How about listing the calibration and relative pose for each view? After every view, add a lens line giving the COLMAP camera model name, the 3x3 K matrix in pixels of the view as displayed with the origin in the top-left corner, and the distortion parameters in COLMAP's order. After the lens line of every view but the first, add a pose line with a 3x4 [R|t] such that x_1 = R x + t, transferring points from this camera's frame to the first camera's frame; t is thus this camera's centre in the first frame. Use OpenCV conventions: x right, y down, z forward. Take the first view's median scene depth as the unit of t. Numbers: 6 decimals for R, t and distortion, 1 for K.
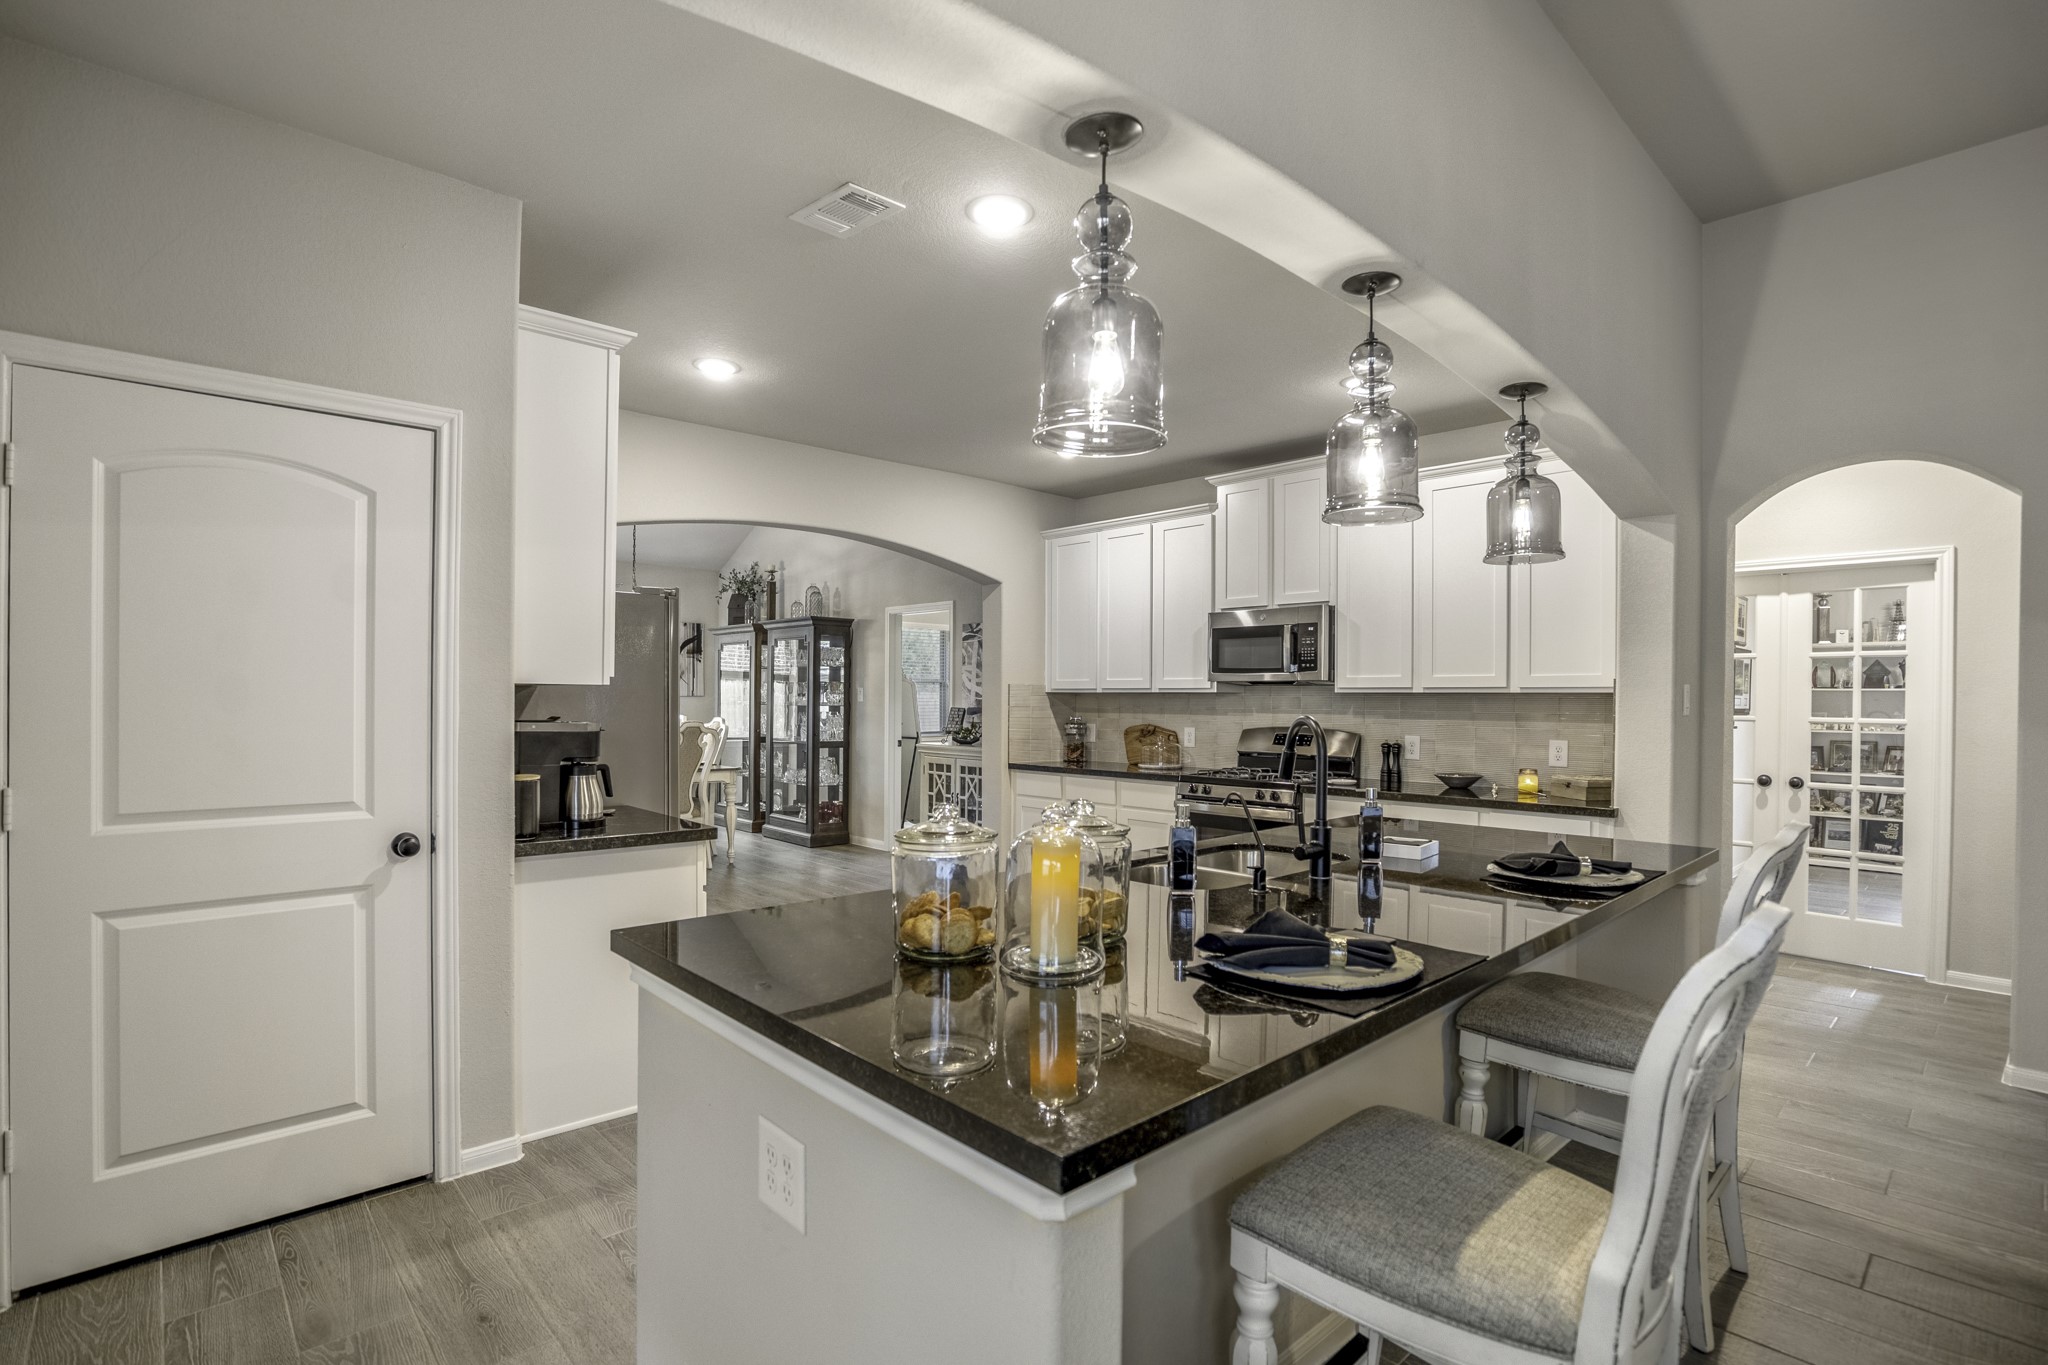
lens RADIAL K [[974.4, 0, 1020.0], [0, 974.4, 708.3], [0, 0, 1]] dist [-0.026176, 0.000824]
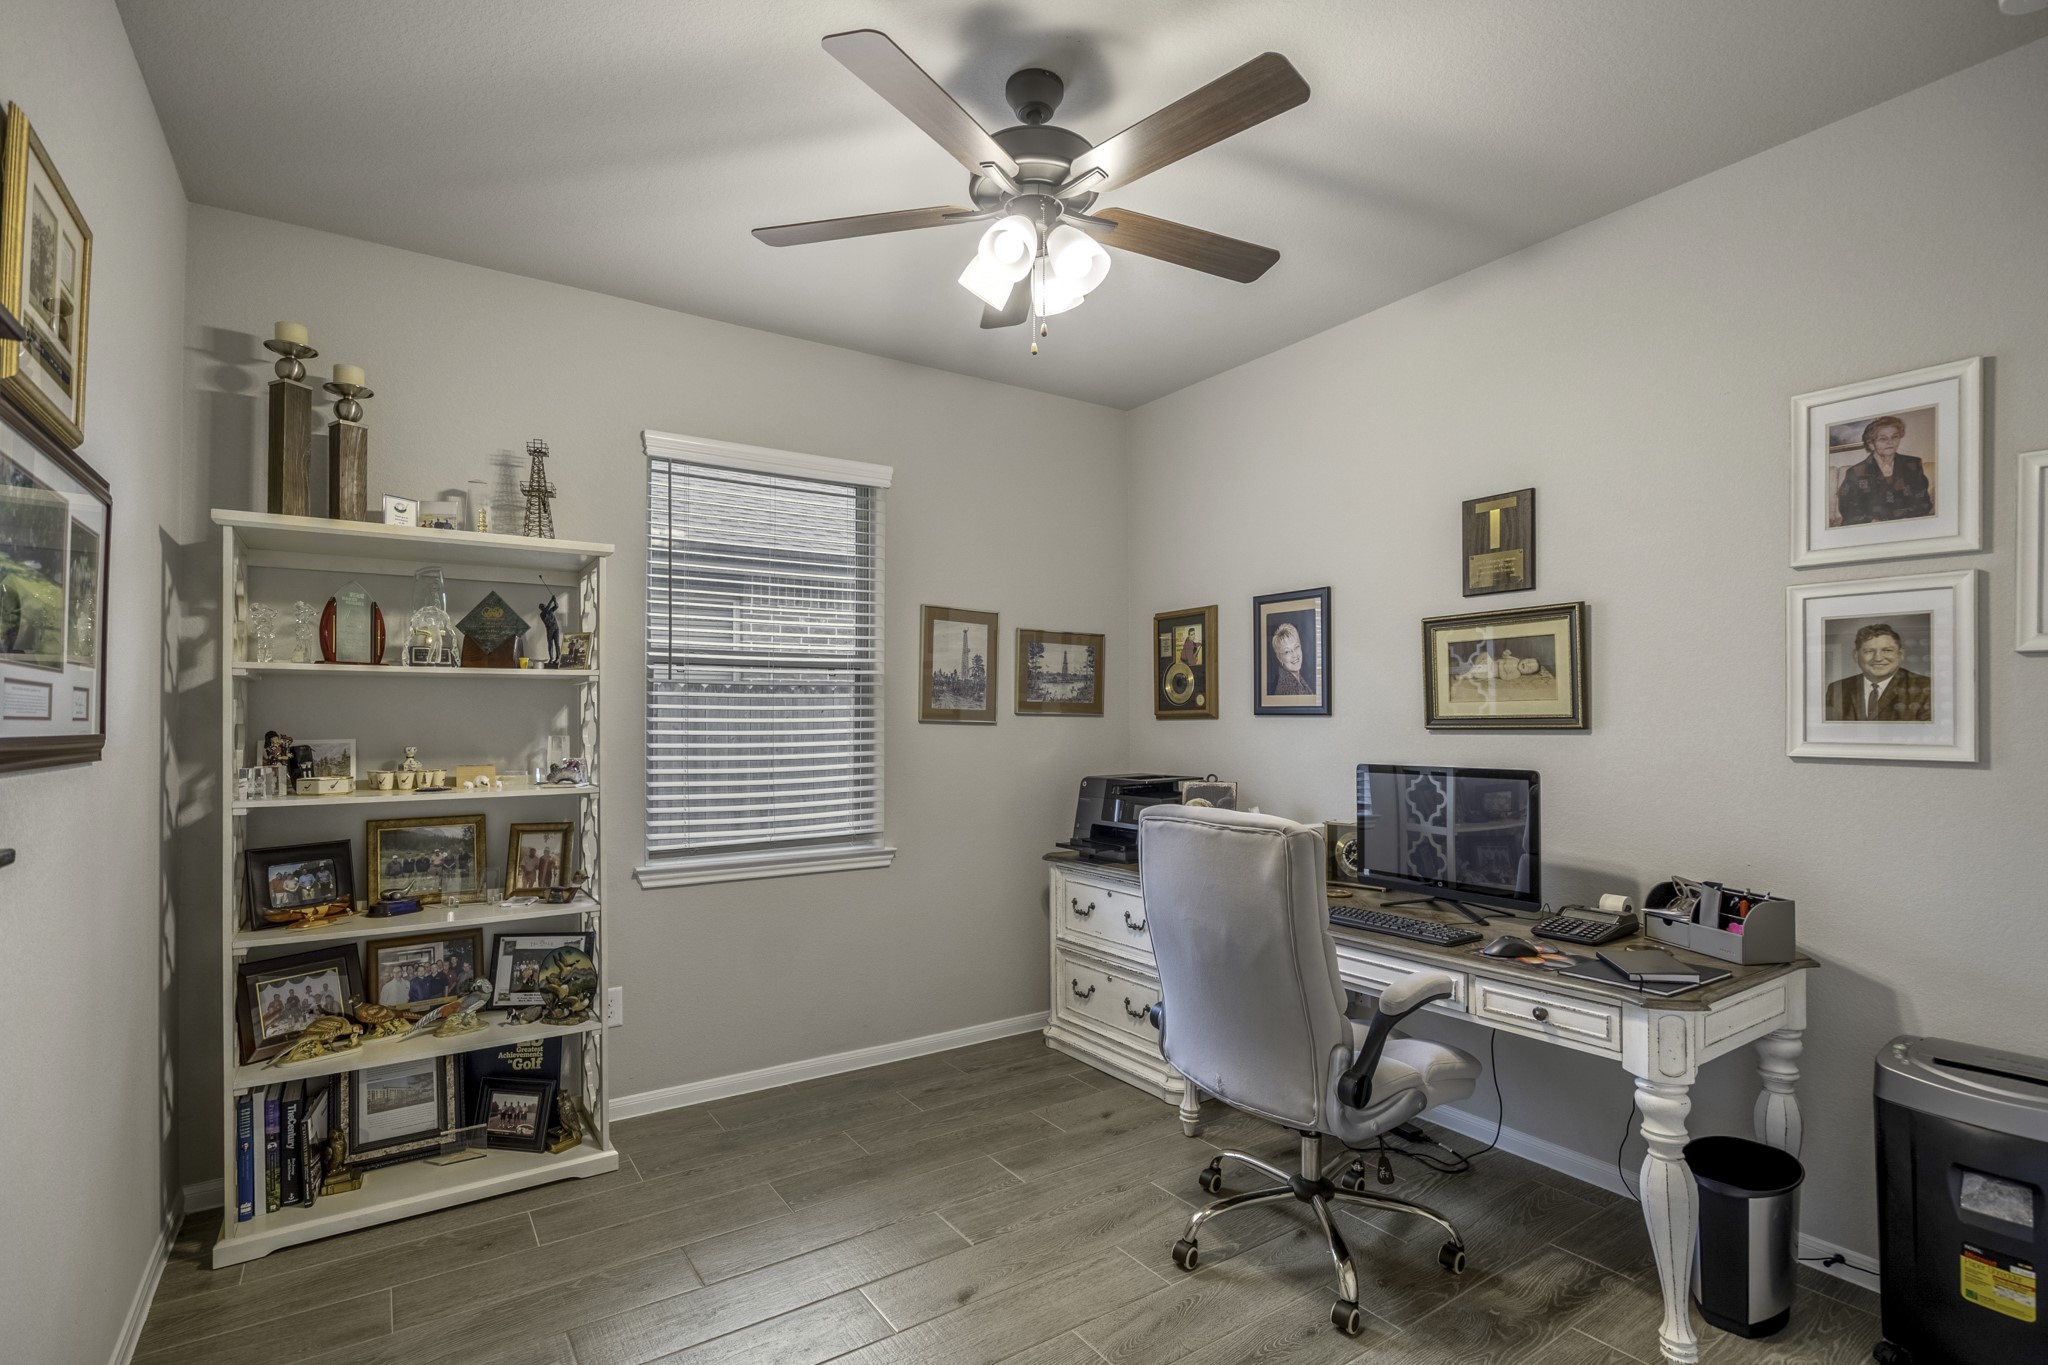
lens RADIAL K [[969.8, 0, 1020.9], [0, 969.8, 709.7], [0, 0, 1]] dist [-0.009670, 0.001789]
pose [[0.148015, 0.001529, 0.988984, 0.796021], [0.014039, 0.999895, -0.003647, -0.002274], [-0.988886, 0.014424, 0.147978, 1.055830]]
